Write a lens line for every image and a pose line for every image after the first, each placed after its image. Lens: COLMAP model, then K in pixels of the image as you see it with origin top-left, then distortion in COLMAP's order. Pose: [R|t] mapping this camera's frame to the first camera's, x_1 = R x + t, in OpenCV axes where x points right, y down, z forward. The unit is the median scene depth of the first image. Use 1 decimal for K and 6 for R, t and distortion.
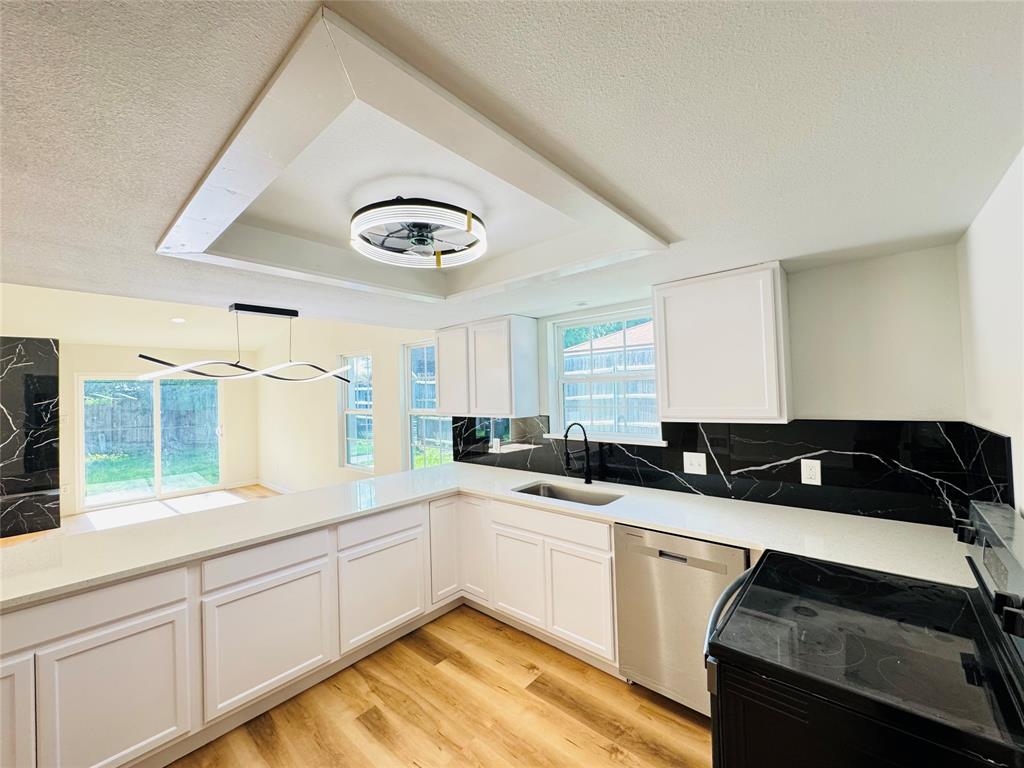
lens RADIAL K [[409.4, 0, 512.0], [0, 409.4, 384.0], [0, 0, 1]] dist [-0.003810, 0.000150]
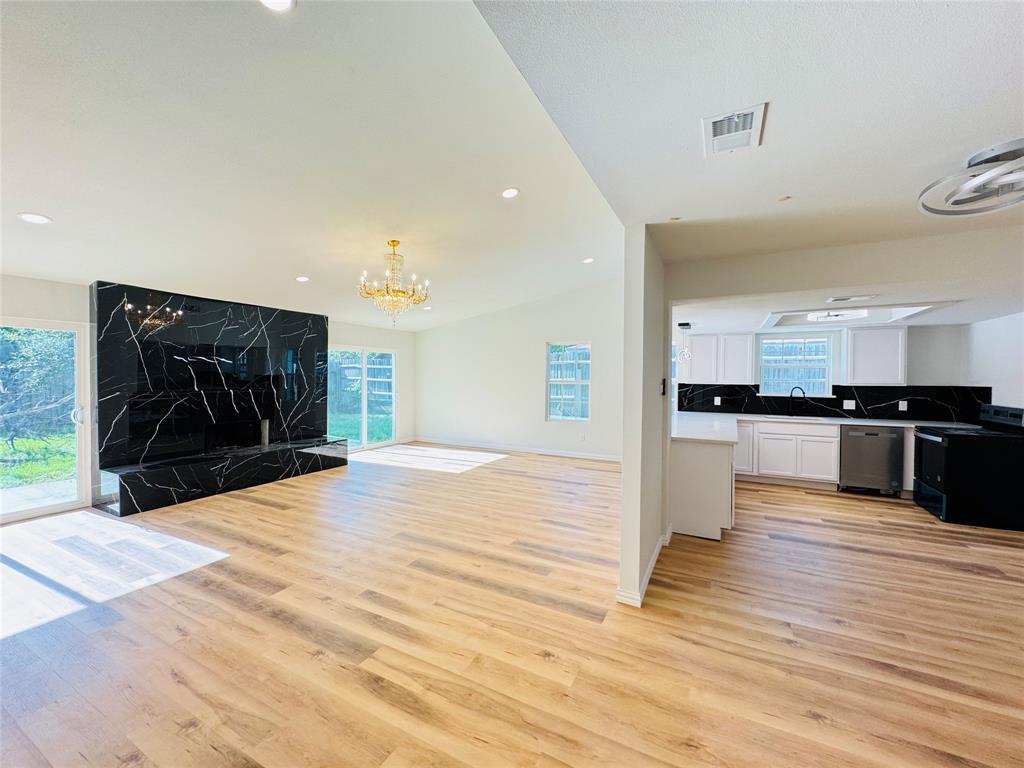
lens RADIAL K [[408.9, 0, 512.0], [0, 408.9, 384.0], [0, 0, 1]] dist [-0.002880, 0.000064]
pose [[0.969977, 0.032720, 0.240986, -1.950741], [-0.040355, 0.998825, 0.026817, 0.090391], [-0.239825, -0.035737, 0.970158, -0.774178]]
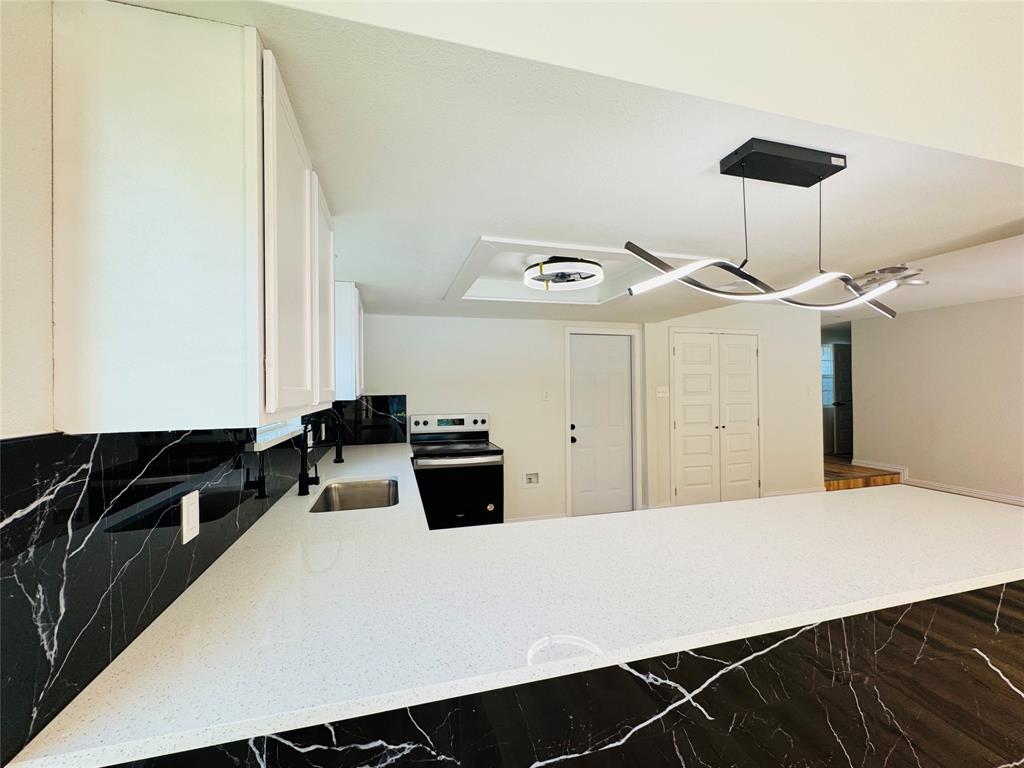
lens RADIAL K [[409.4, 0, 512.0], [0, 409.4, 384.0], [0, 0, 1]] dist [-0.003810, 0.000150]
pose [[-0.844211, 0.044173, 0.534187, -0.592984], [0.026740, 0.998828, -0.040336, 0.098989], [-0.535343, -0.019768, -0.844403, 1.622293]]
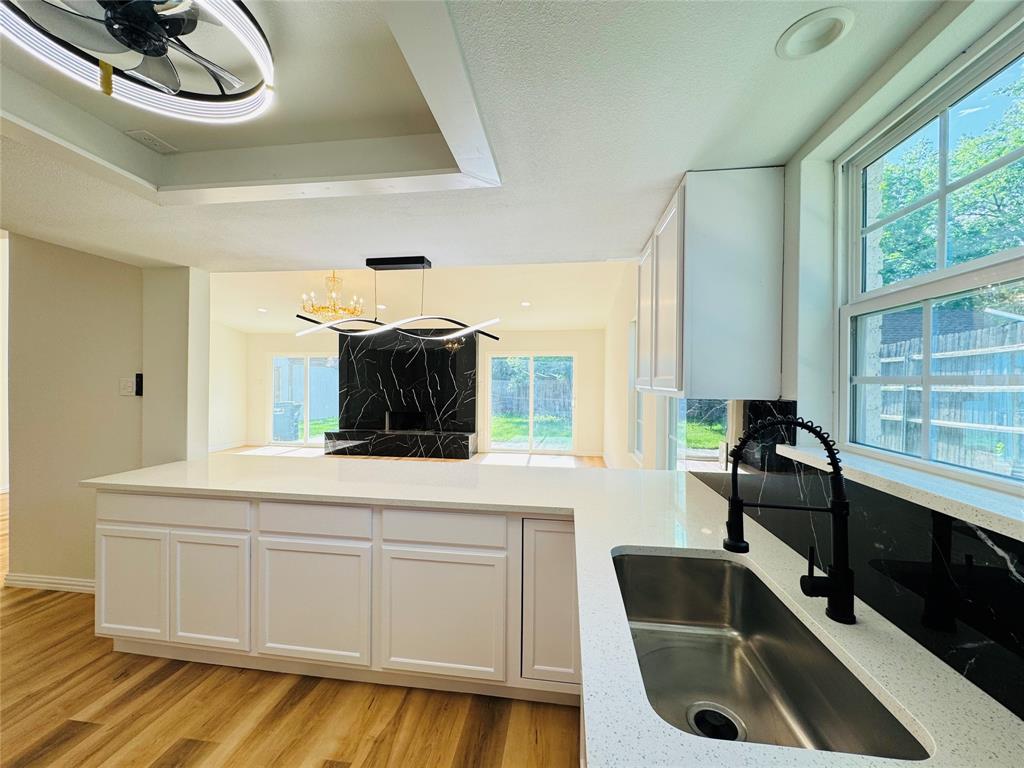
lens RADIAL K [[409.4, 0, 512.0], [0, 409.4, 384.0], [0, 0, 1]] dist [-0.003810, 0.000150]
pose [[0.552264, 0.039295, -0.832743, 0.343527], [-0.010257, 0.999133, 0.040344, 0.060392], [0.833606, -0.013739, 0.552189, 0.708710]]
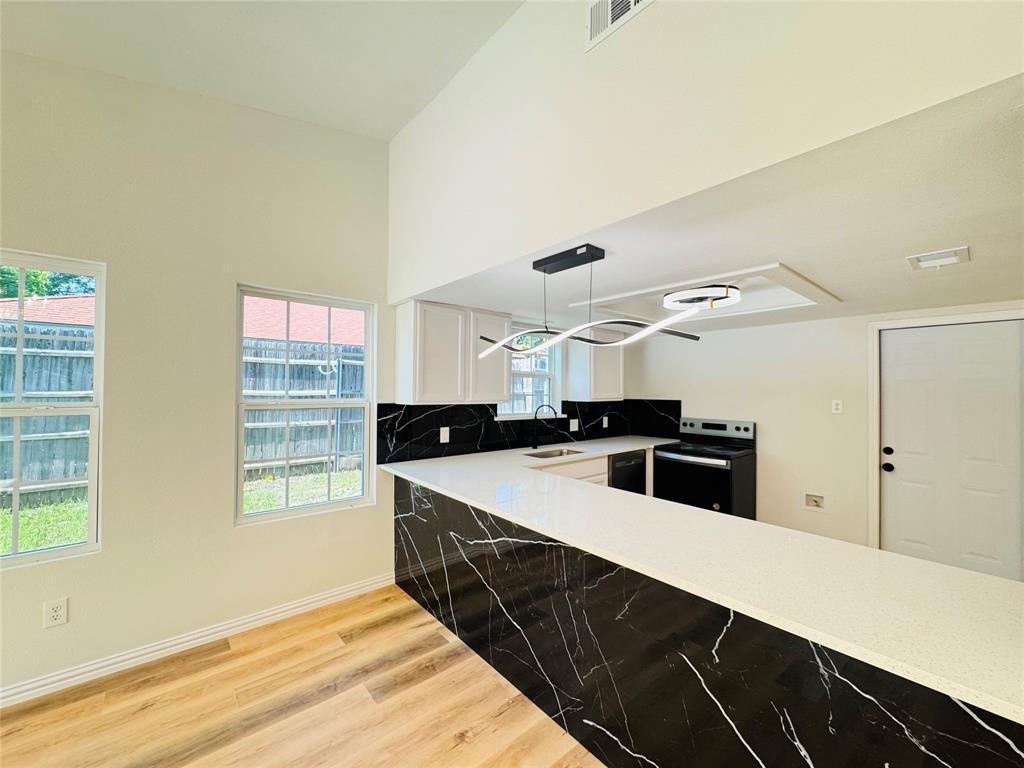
lens RADIAL K [[409.4, 0, 512.0], [0, 409.4, 384.0], [0, 0, 1]] dist [-0.003810, 0.000150]
pose [[0.137070, 0.046238, 0.989482, -1.402627], [-0.030481, 0.998634, -0.042443, 0.095119], [-0.990092, -0.024342, 0.138293, 1.016644]]
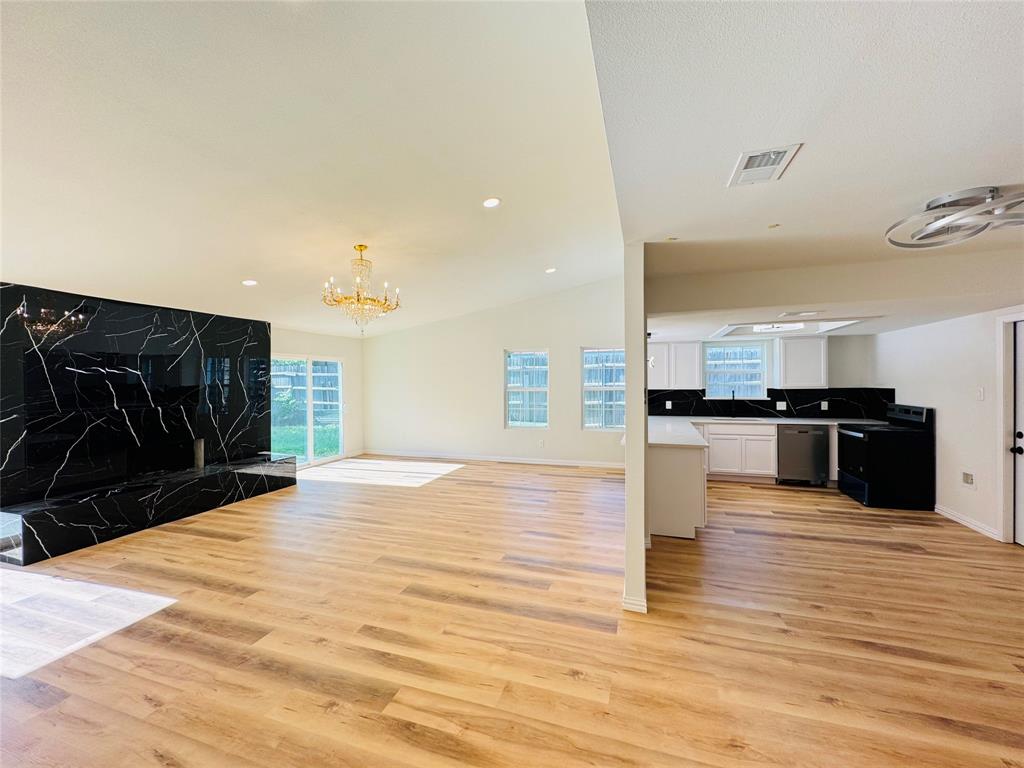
lens RADIAL K [[409.4, 0, 512.0], [0, 409.4, 384.0], [0, 0, 1]] dist [-0.003810, 0.000150]
pose [[0.918459, 0.018954, 0.395061, -2.127317], [-0.025674, 0.999602, 0.011731, 0.068366], [-0.394681, -0.020918, 0.918580, -0.695827]]
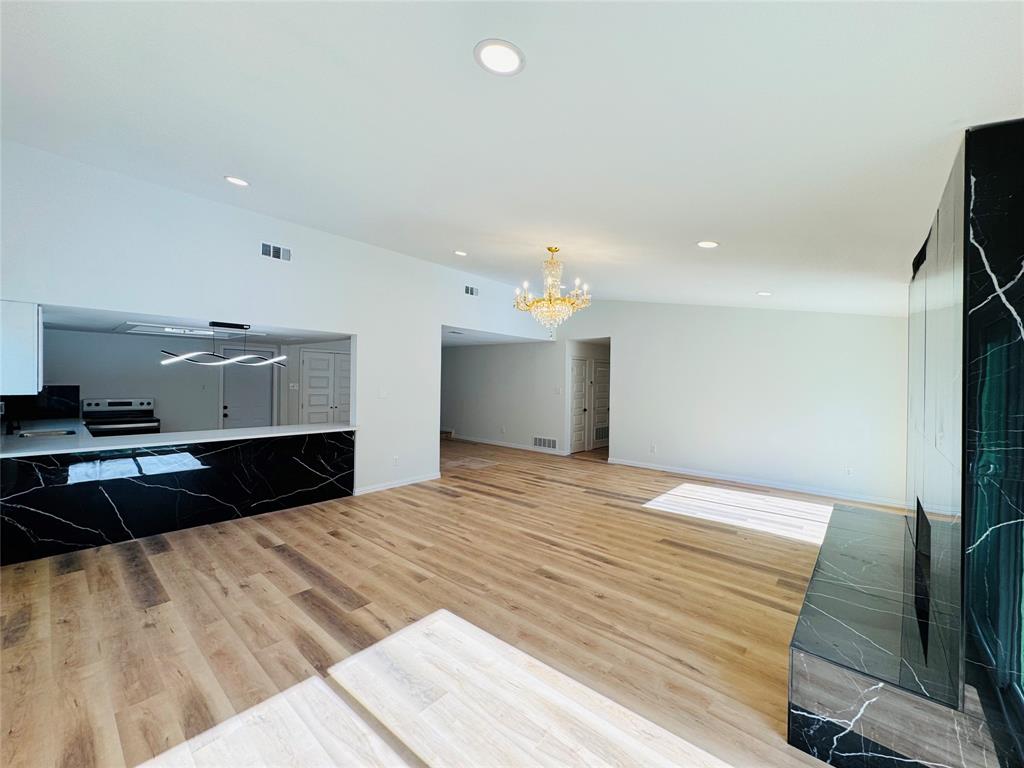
lens RADIAL K [[409.4, 0, 512.0], [0, 409.4, 384.0], [0, 0, 1]] dist [-0.003810, 0.000150]
pose [[-0.999892, 0.013461, -0.005974, -1.852626], [0.013514, 0.999867, -0.009081, 0.111722], [0.005851, -0.009161, -0.999941, 2.842930]]
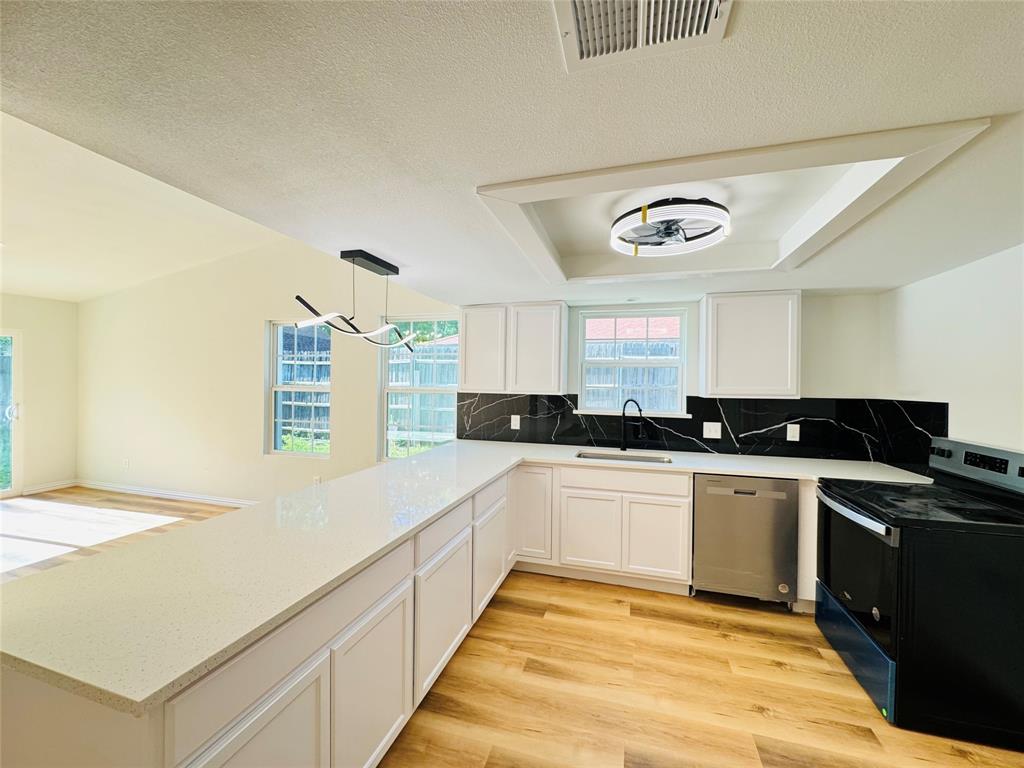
lens RADIAL K [[409.4, 0, 512.0], [0, 409.4, 384.0], [0, 0, 1]] dist [-0.003810, 0.000150]
pose [[0.905503, 0.039937, 0.422456, -0.710991], [-0.047941, 0.998815, 0.008335, 0.062155], [-0.421622, -0.027800, 0.906345, 0.066722]]
